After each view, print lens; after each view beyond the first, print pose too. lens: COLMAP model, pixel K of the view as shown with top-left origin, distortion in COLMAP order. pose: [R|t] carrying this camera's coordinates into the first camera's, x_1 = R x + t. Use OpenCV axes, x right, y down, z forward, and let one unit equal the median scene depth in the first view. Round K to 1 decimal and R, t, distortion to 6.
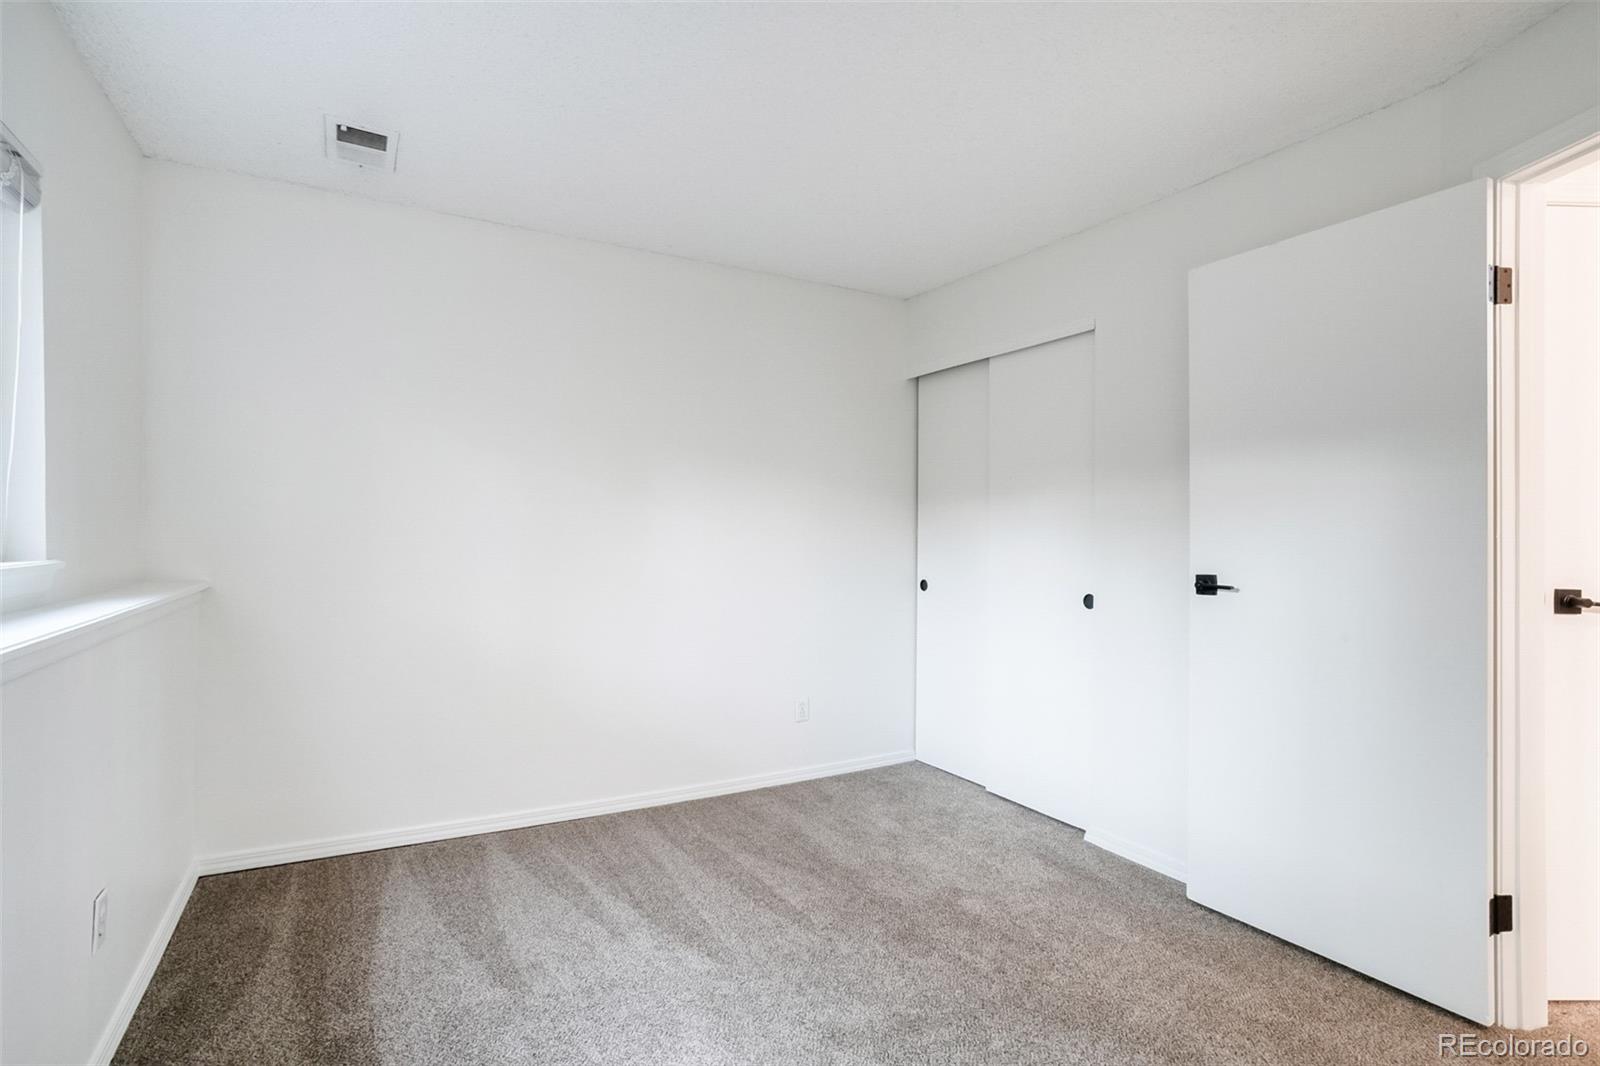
lens RADIAL K [[769.0, 0, 793.2], [0, 769.0, 529.4], [0, 0, 1]] dist [-0.026340, 0.015208]
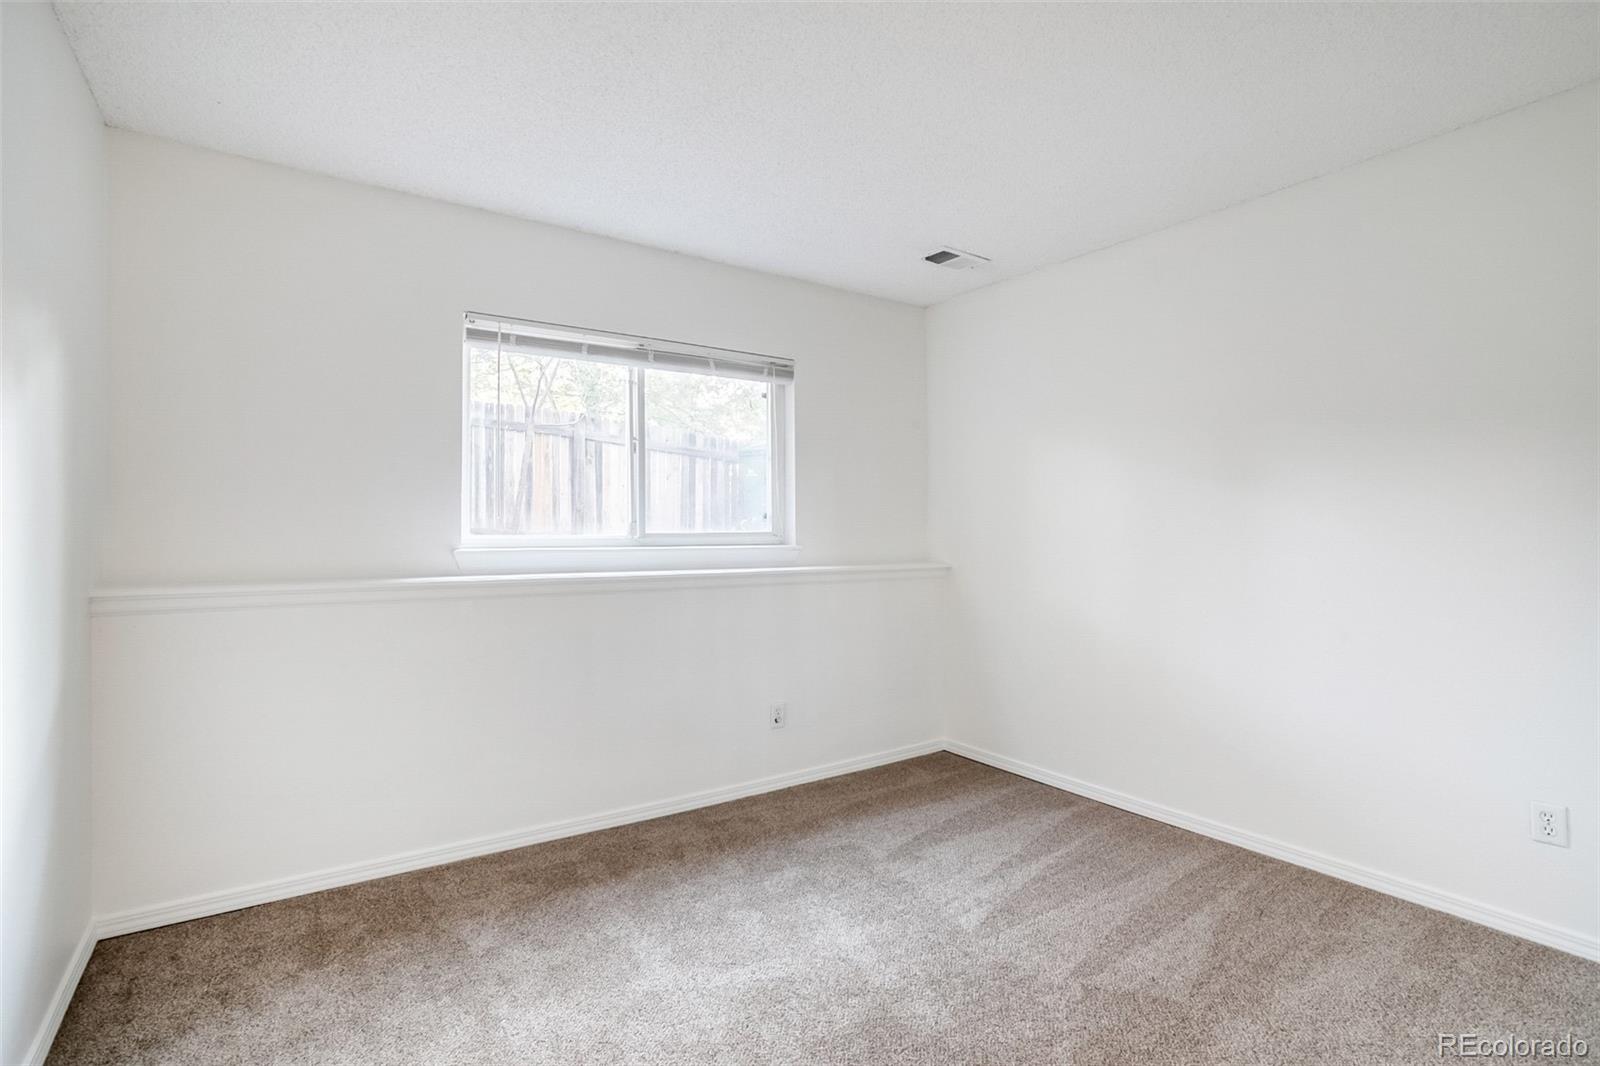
lens RADIAL K [[769.0, 0, 800.5], [0, 769.0, 523.2], [0, 0, 1]] dist [-0.026340, 0.015208]
pose [[0.111139, -0.022116, -0.993559, 0.771442], [0.006480, 0.999747, -0.021529, 0.018773], [0.993784, -0.004046, 0.111255, 0.525601]]
